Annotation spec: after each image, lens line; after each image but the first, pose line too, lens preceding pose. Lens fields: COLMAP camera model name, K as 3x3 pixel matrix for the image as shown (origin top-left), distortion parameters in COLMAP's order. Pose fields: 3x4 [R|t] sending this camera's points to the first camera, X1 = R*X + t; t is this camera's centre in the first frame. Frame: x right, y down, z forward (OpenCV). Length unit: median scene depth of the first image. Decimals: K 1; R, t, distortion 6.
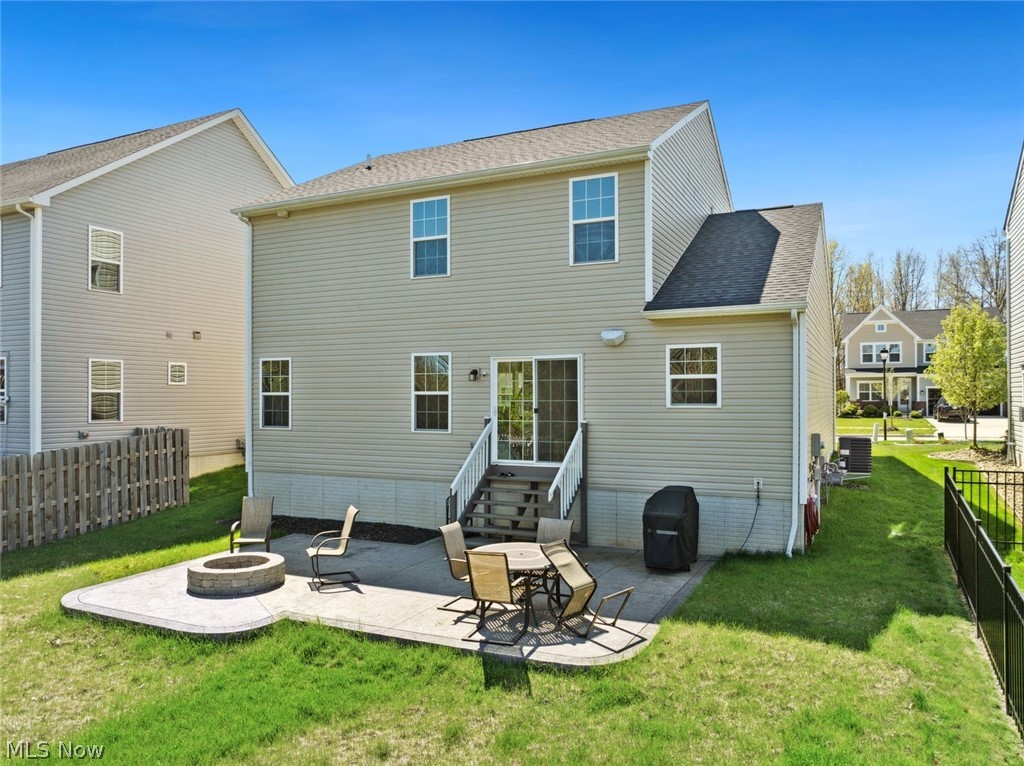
lens RADIAL K [[752.7, 0, 512.0], [0, 752.7, 383.0], [0, 0, 1]] dist [-0.060429, 0.001944]
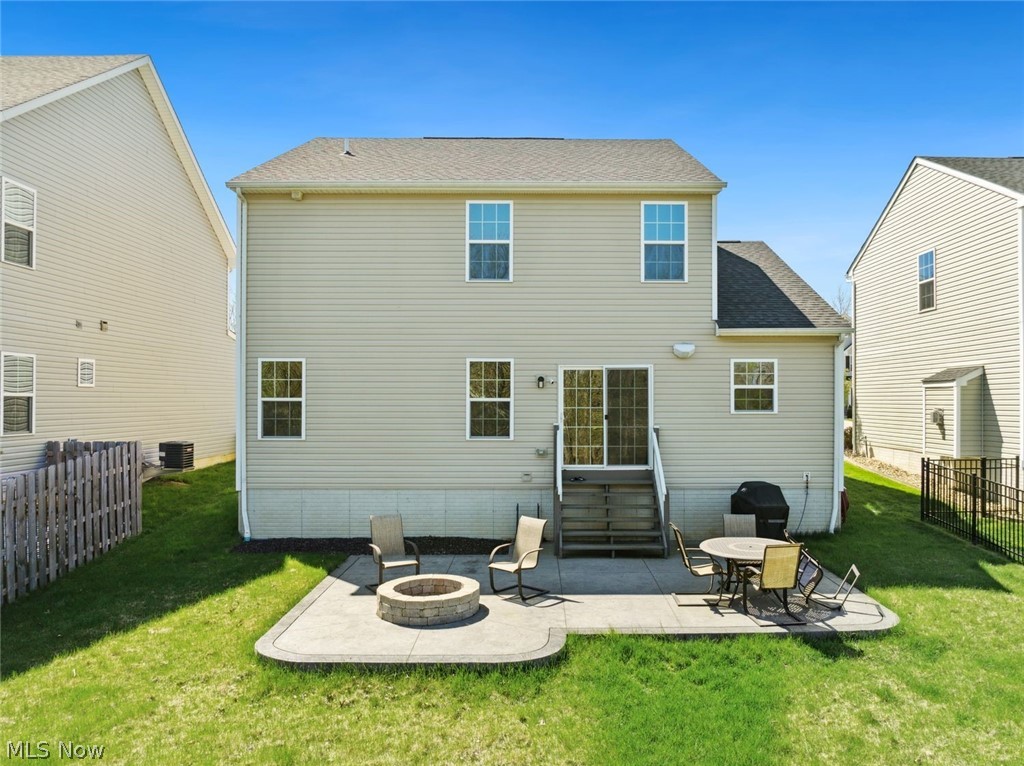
lens RADIAL K [[753.1, 0, 554.9], [0, 753.1, 384.4], [0, 0, 1]] dist [-0.050225, 0.001875]
pose [[0.895827, 0.012377, 0.444230, -0.513910], [-0.011450, 0.999923, -0.004769, -0.003100], [-0.444255, -0.000814, 0.895900, 0.090217]]
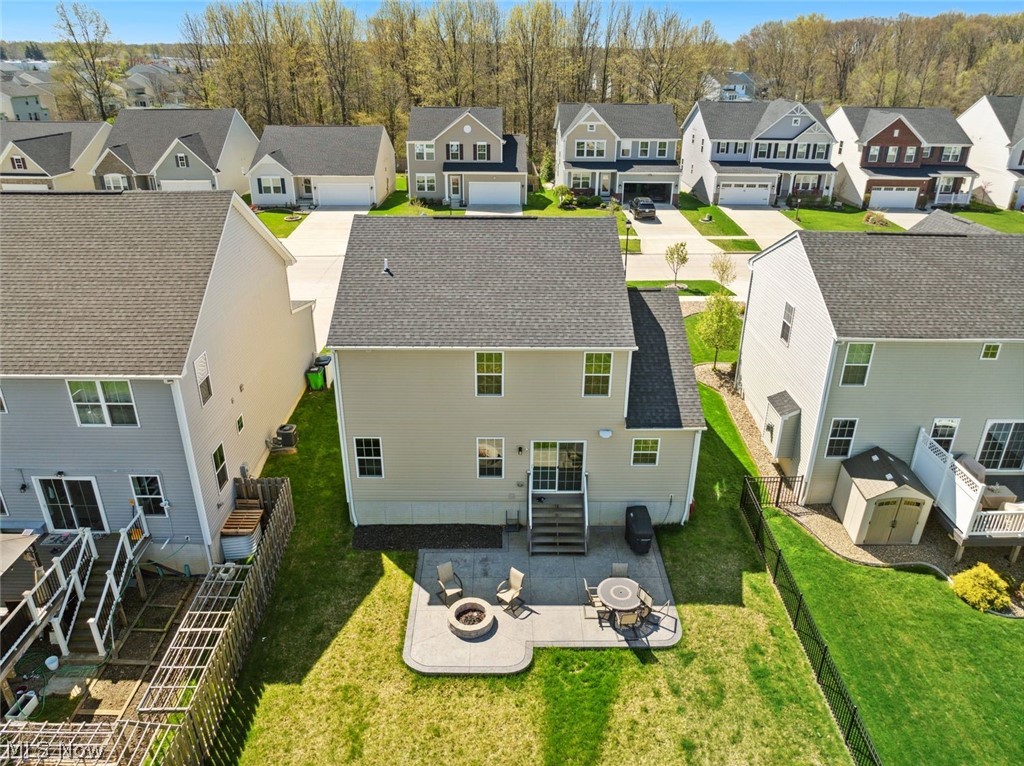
lens RADIAL K [[718.4, 0, 512.0], [0, 718.4, 383.0], [0, 0, 1]] dist [-0.057105, 0.028667]
pose [[0.901653, -0.172621, 0.396514, -0.738418], [-0.015168, 0.903694, 0.427911, -0.910374], [-0.432194, -0.391842, 0.812200, -0.287318]]
